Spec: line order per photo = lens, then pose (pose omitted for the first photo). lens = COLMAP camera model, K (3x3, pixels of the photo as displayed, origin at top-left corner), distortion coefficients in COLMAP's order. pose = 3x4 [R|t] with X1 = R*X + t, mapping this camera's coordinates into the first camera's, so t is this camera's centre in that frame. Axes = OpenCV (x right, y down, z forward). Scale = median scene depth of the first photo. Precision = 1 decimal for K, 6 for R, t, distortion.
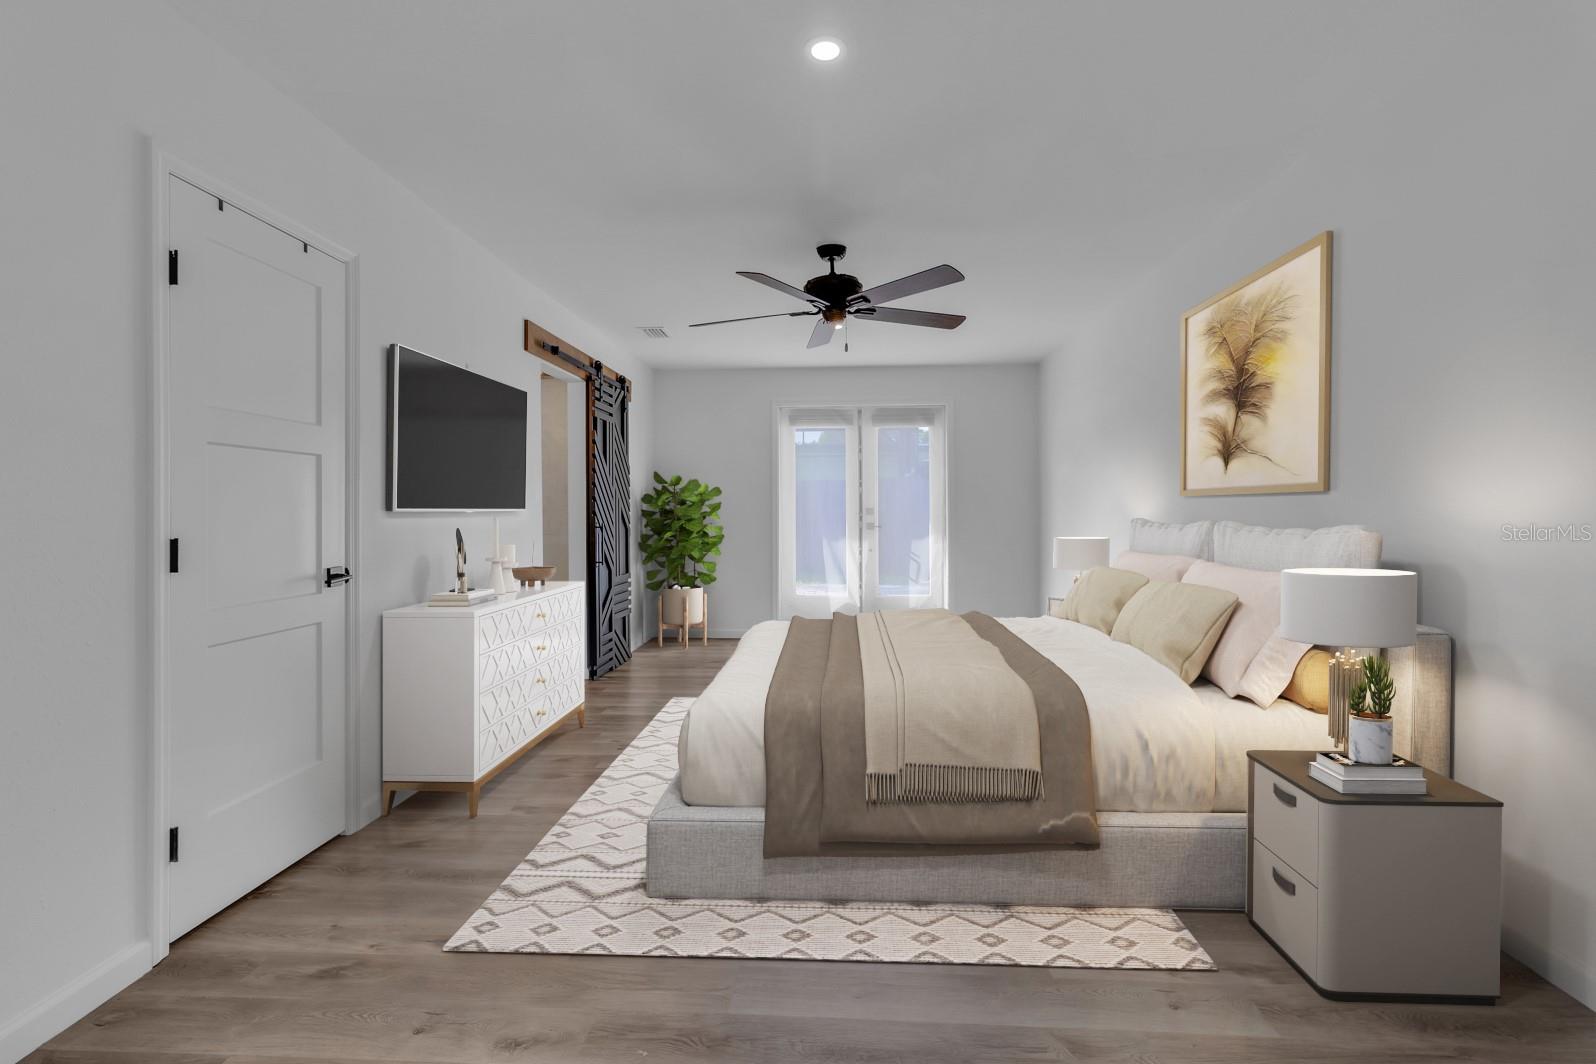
lens RADIAL K [[752.7, 0, 813.6], [0, 752.7, 508.4], [0, 0, 1]] dist [0.003804, 0.000908]
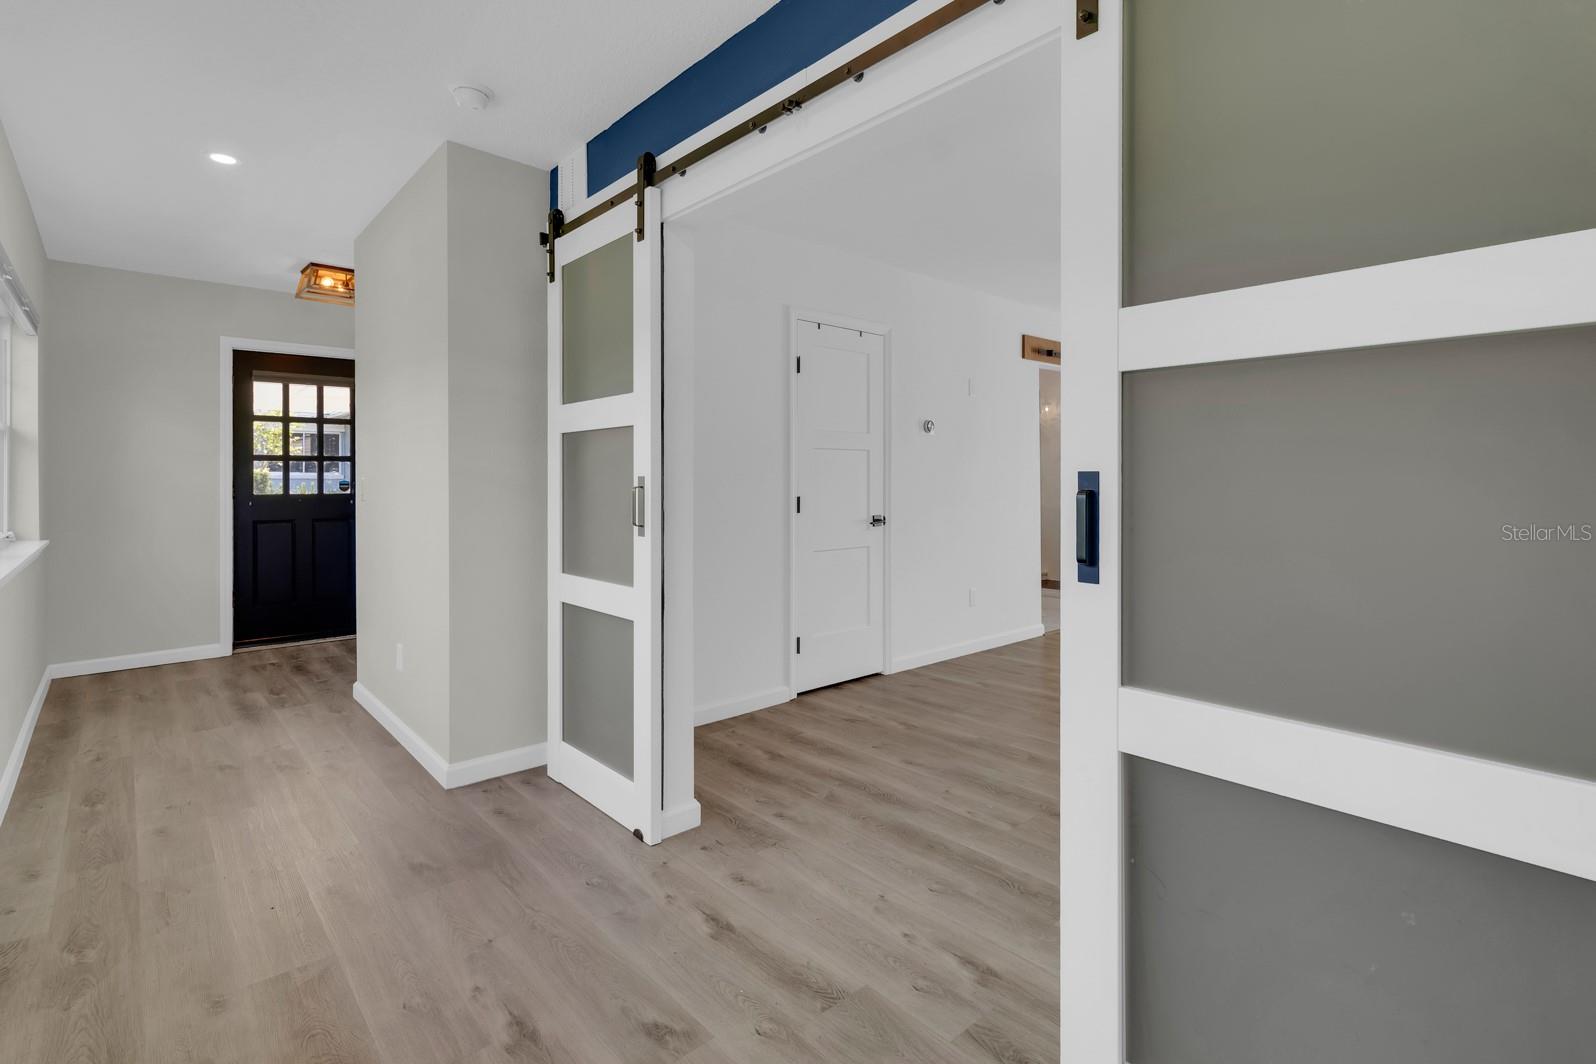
lens RADIAL K [[752.7, 0, 807.7], [0, 752.7, 470.3], [0, 0, 1]] dist [0.003804, 0.000908]
pose [[0.713287, -0.000795, -0.700872, 0.602057], [0.000796, 1.000000, -0.000324, -0.032138], [0.700872, -0.000327, 0.713287, -0.439386]]
